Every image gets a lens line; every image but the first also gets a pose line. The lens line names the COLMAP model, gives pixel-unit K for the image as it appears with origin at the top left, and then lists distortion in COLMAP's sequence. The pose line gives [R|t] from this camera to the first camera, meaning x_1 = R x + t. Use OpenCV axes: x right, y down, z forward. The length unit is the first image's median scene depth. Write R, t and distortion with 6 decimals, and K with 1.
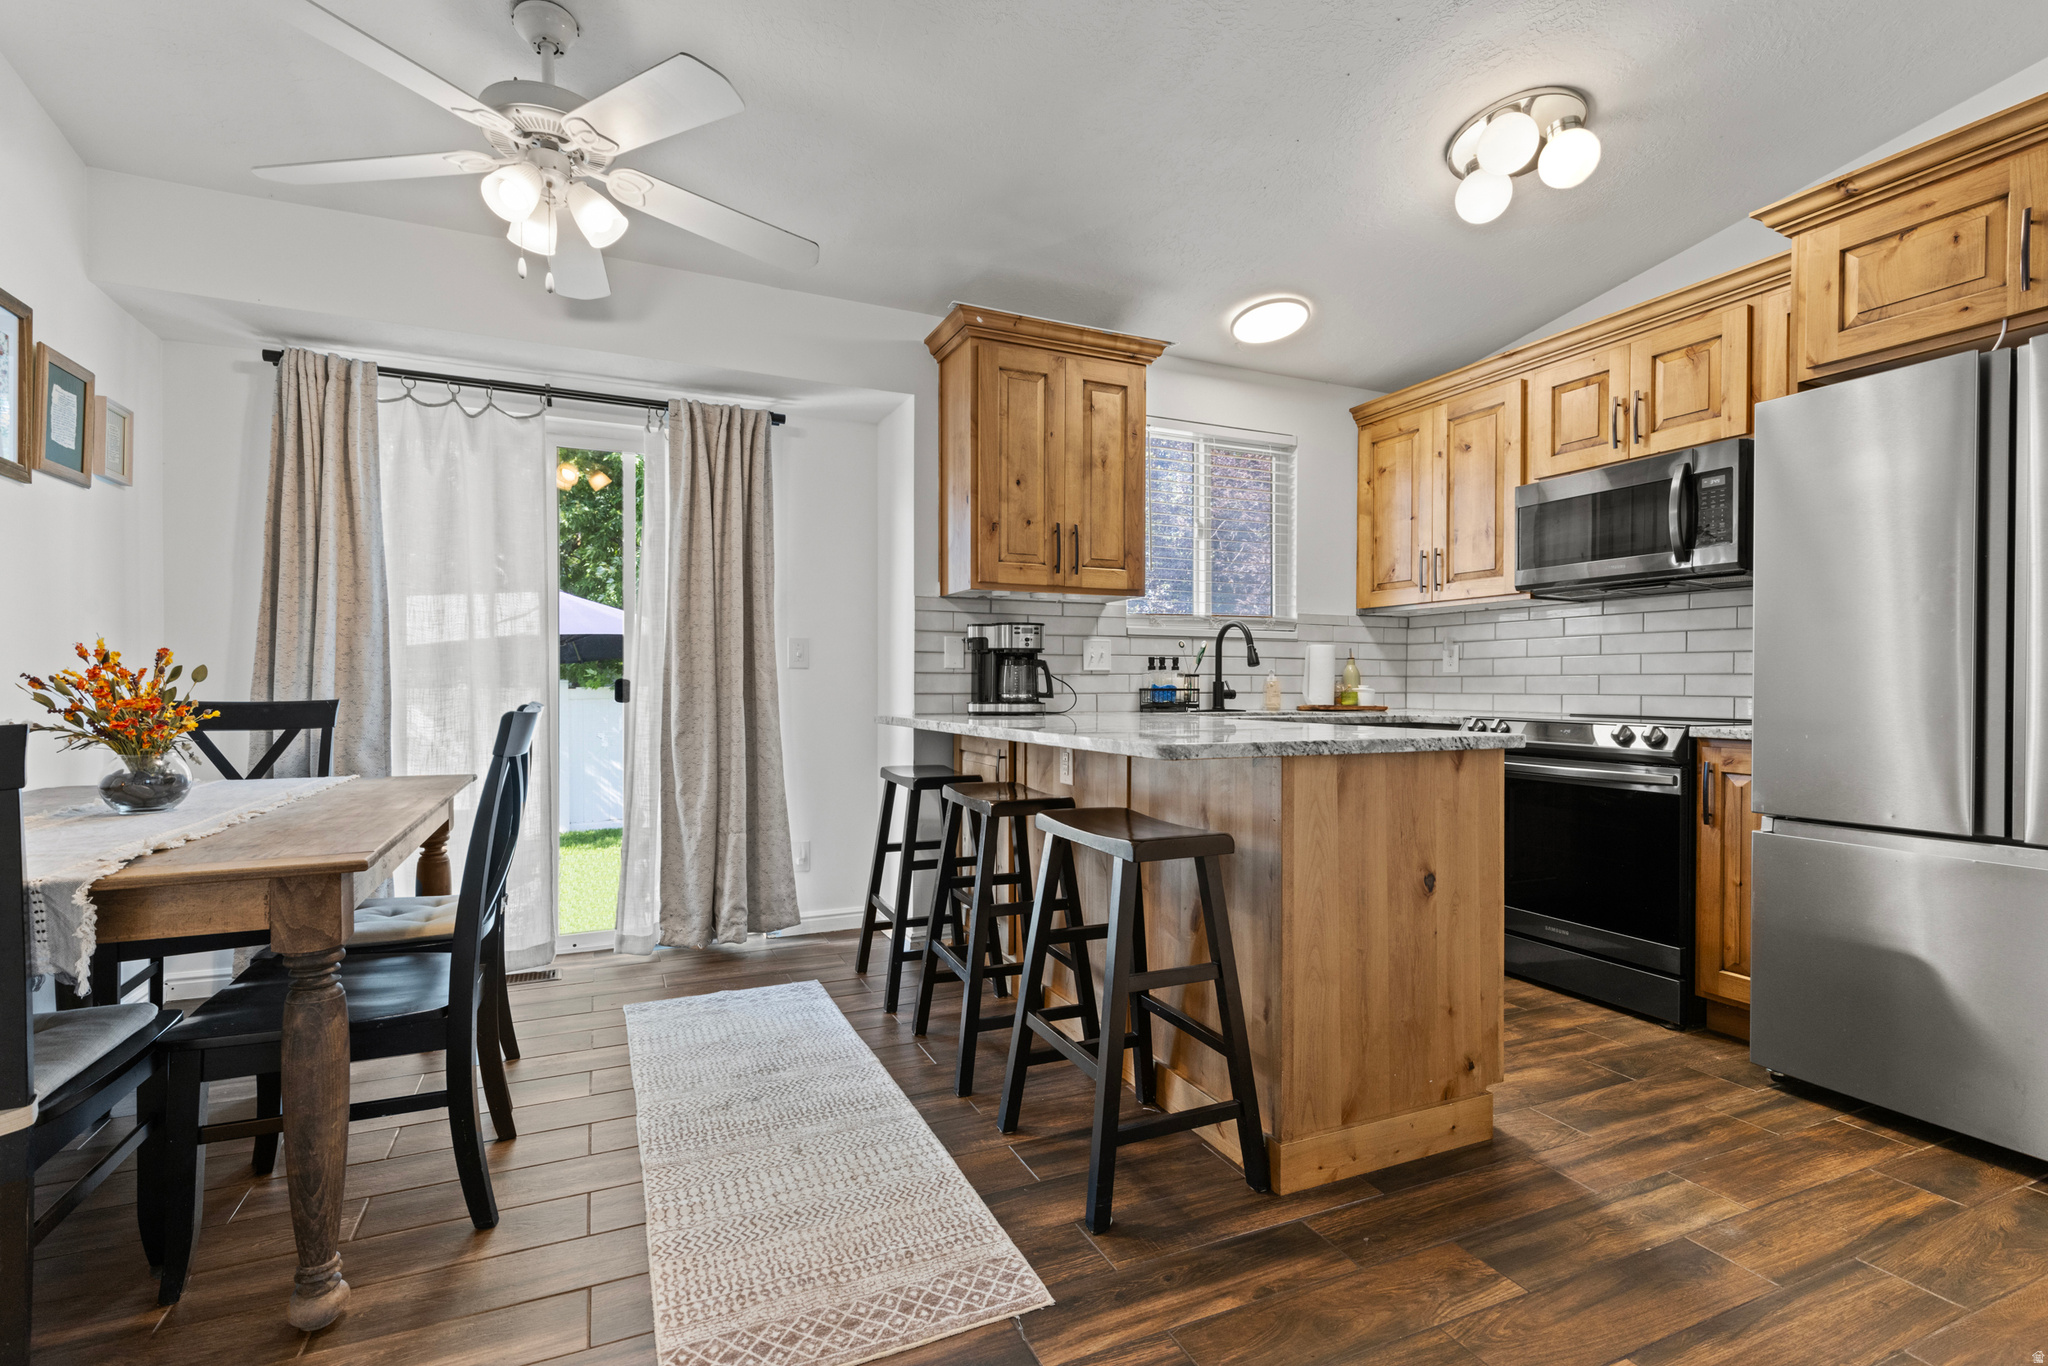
lens RADIAL K [[936.1, 0, 1022.2], [0, 936.1, 683.0], [0, 0, 1]] dist [0.006335, -0.001133]
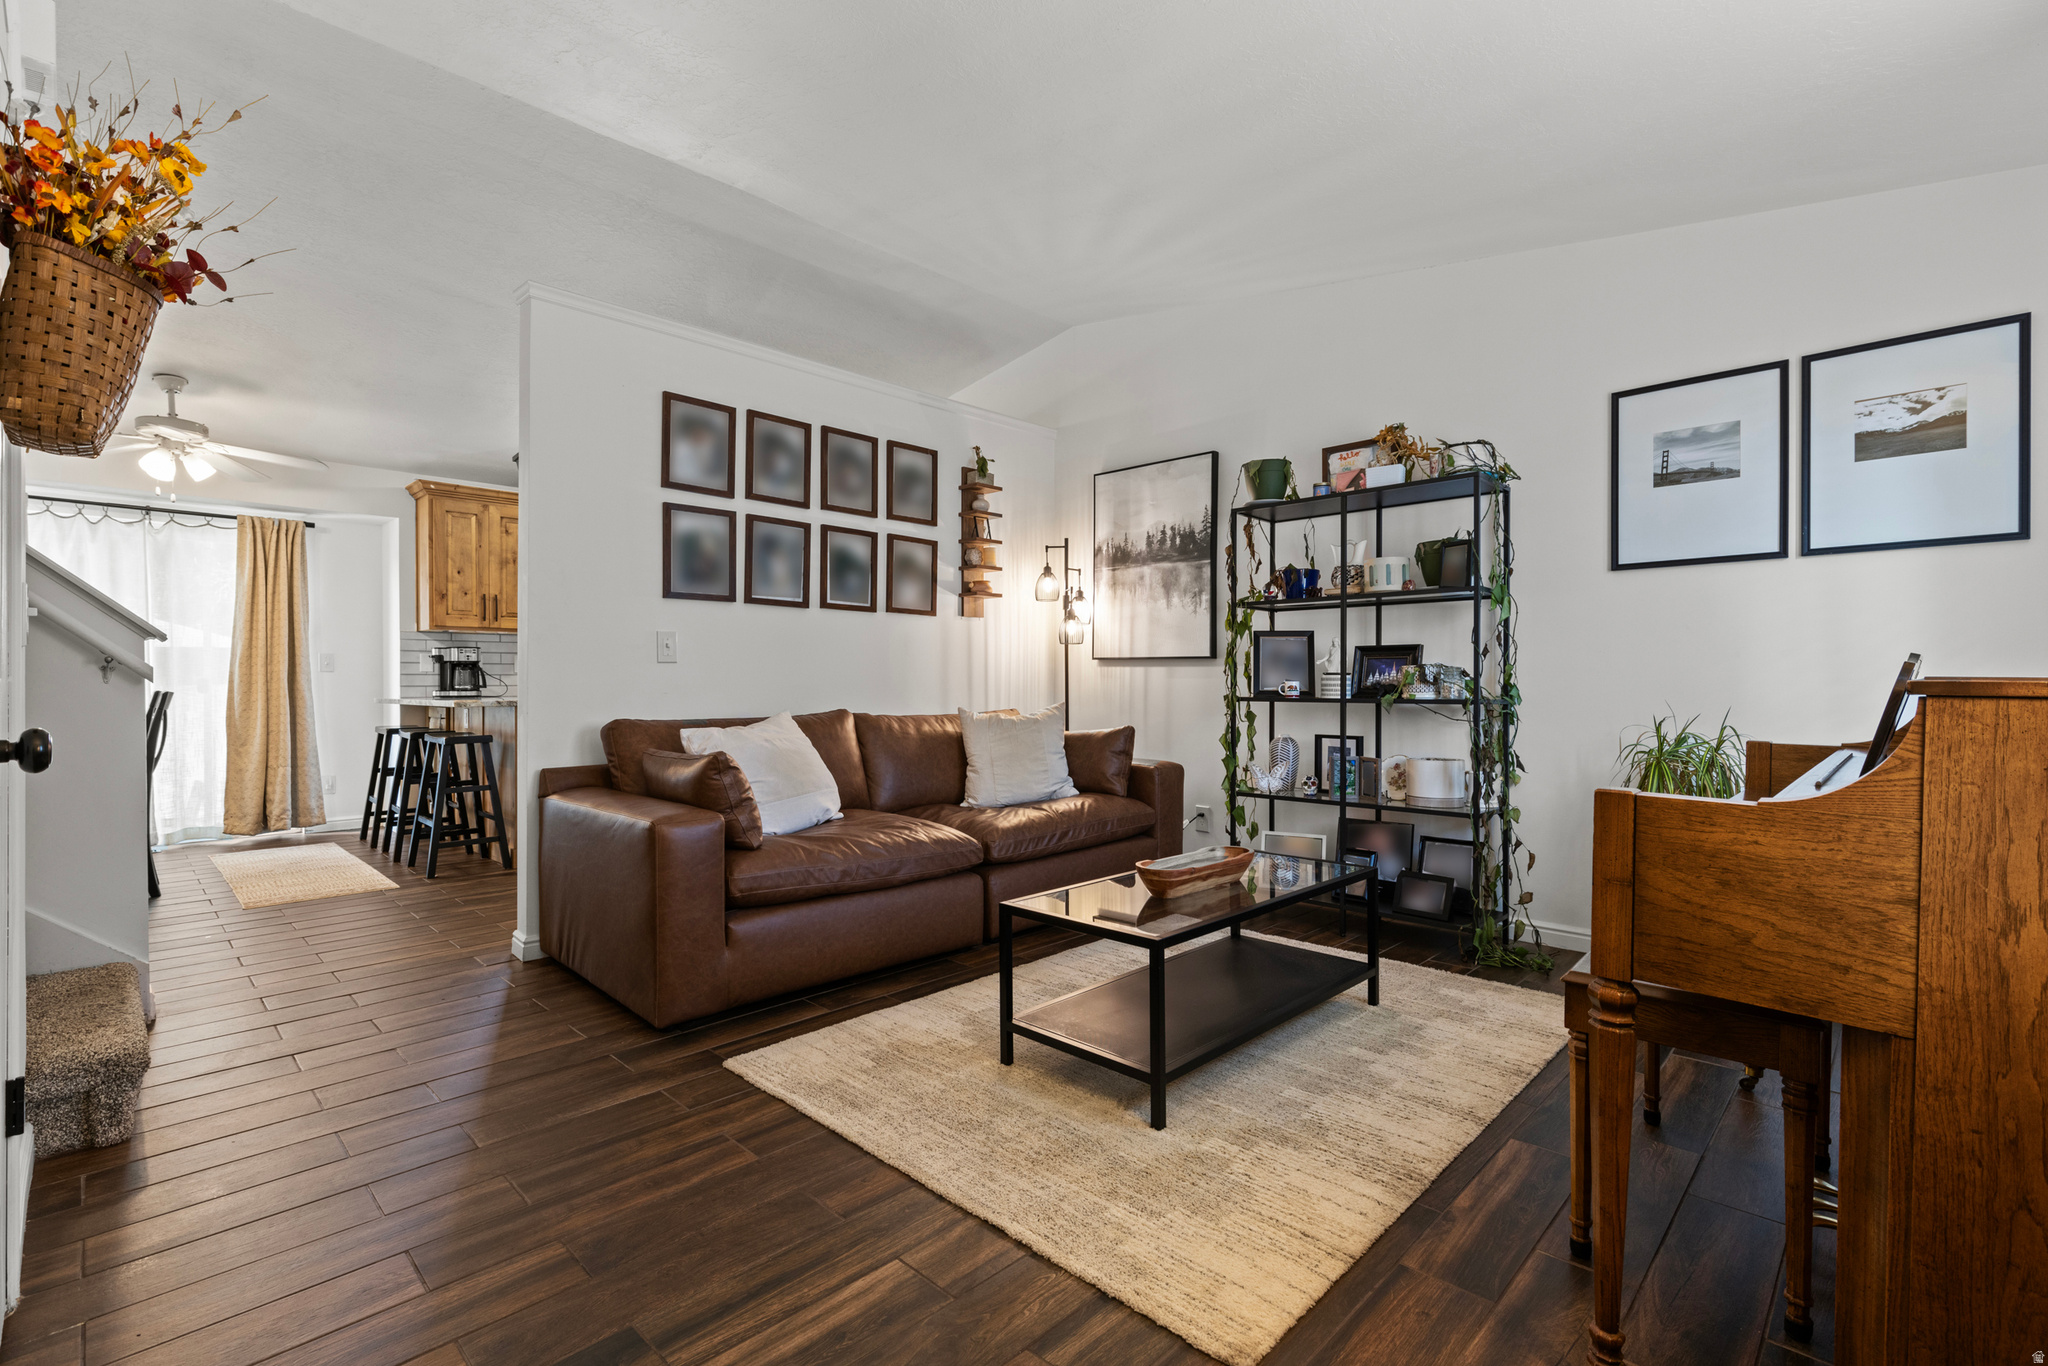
lens RADIAL K [[936.1, 0, 973.9], [0, 936.1, 680.0], [0, 0, 1]] dist [0.006335, -0.001133]
pose [[0.949289, -0.004655, 0.314370, 0.366218], [0.005127, 0.999987, -0.000674, 0.006748], [-0.314363, 0.002251, 0.949300, -1.053540]]
